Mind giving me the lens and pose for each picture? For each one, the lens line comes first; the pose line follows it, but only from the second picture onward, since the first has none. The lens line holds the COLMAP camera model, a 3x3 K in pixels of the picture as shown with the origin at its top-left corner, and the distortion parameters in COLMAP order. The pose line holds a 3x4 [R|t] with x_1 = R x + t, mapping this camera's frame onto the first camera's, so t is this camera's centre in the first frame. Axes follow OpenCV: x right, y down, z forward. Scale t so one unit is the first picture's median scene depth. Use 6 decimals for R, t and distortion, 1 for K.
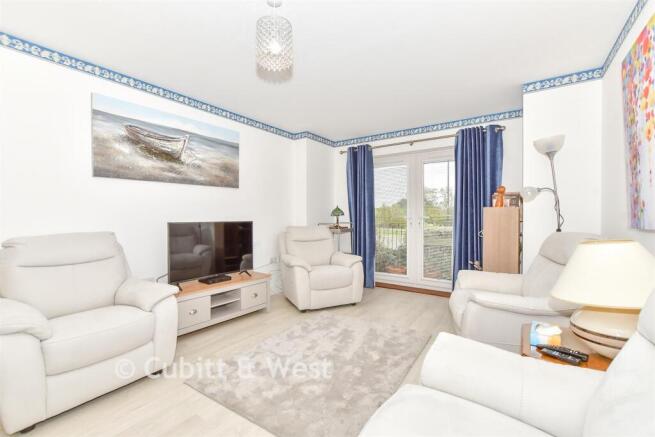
lens RADIAL K [[283.6, 0, 328.9], [0, 283.6, 217.3], [0, 0, 1]] dist [-0.012437, 0.001744]
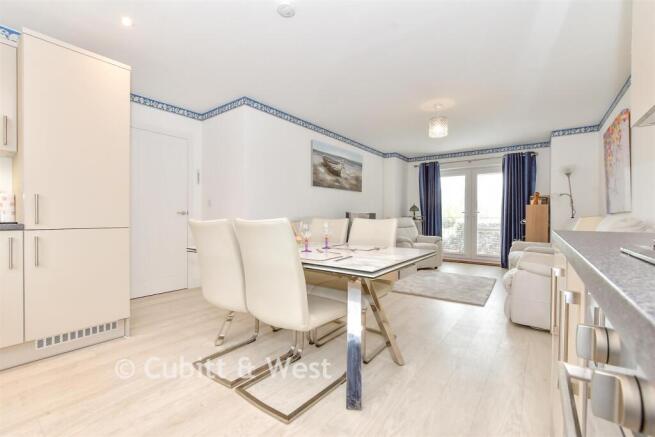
lens RADIAL K [[283.6, 0, 327.8], [0, 283.6, 218.7], [0, 0, 1]] dist [-0.012437, 0.001744]
pose [[0.999423, 0.007890, -0.033041, -0.543668], [-0.007786, 0.999964, 0.003287, 0.049012], [0.033066, -0.003028, 0.999449, -0.671350]]
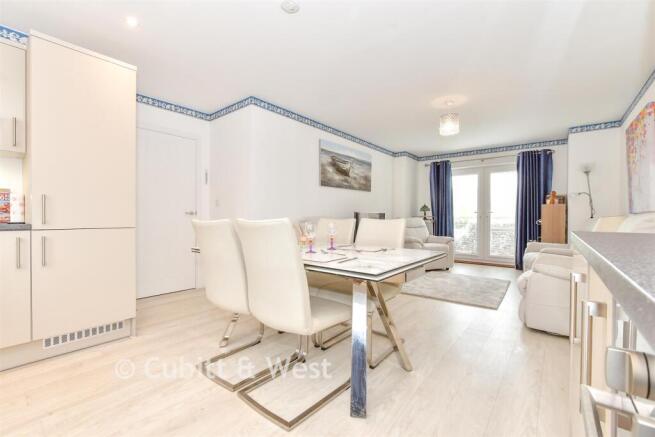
lens RADIAL K [[283.6, 0, 327.7], [0, 283.6, 218.6], [0, 0, 1]] dist [-0.012437, 0.001744]
pose [[0.997518, 0.007798, -0.069973, -0.532508], [-0.007619, 0.999967, 0.002828, 0.049011], [0.069993, -0.002288, 0.997545, -0.653796]]
